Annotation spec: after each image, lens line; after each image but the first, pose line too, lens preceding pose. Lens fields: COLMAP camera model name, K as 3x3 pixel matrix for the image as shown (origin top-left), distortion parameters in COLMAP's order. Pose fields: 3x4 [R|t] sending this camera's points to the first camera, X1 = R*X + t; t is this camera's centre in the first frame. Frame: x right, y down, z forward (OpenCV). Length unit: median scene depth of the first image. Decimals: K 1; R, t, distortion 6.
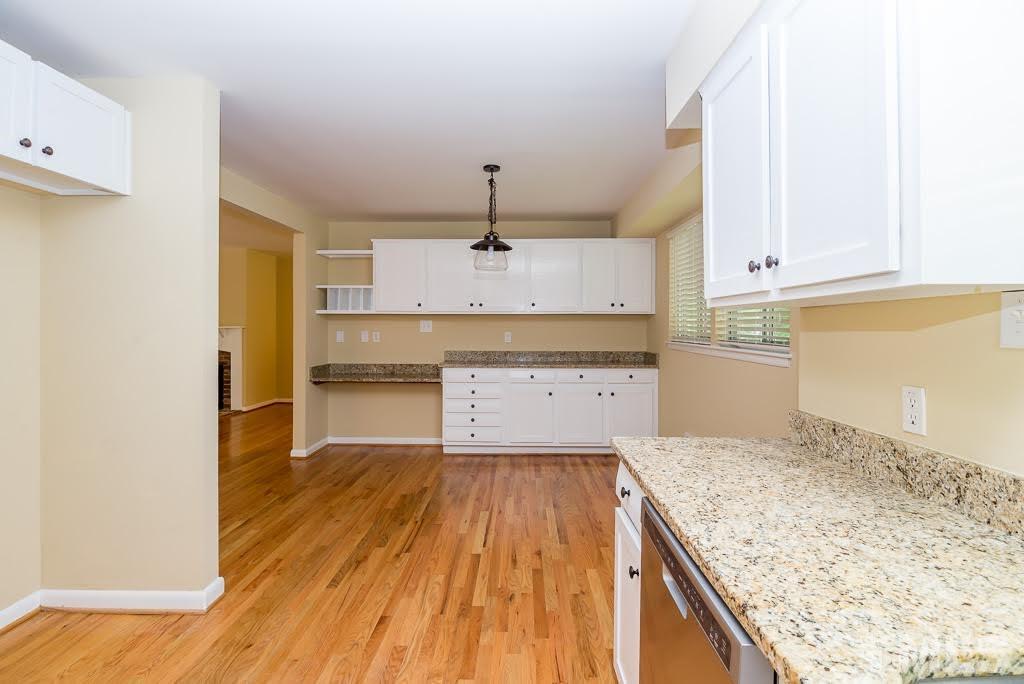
lens RADIAL K [[503.1, 0, 514.5], [0, 503.1, 327.0], [0, 0, 1]] dist [-0.003017, -0.000442]
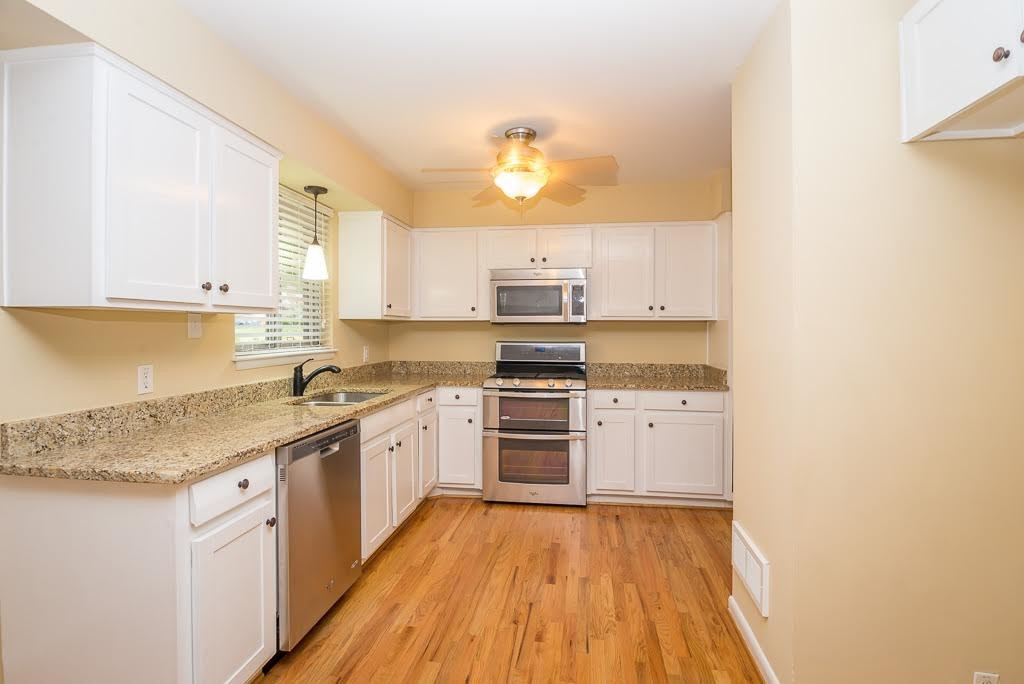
lens RADIAL K [[503.1, 0, 514.5], [0, 503.1, 327.0], [0, 0, 1]] dist [-0.003017, -0.000442]
pose [[-0.990482, -0.007860, 0.137417, -0.546923], [-0.008026, 0.999968, -0.000656, -0.017922], [-0.137408, -0.001752, -0.990513, 2.074265]]
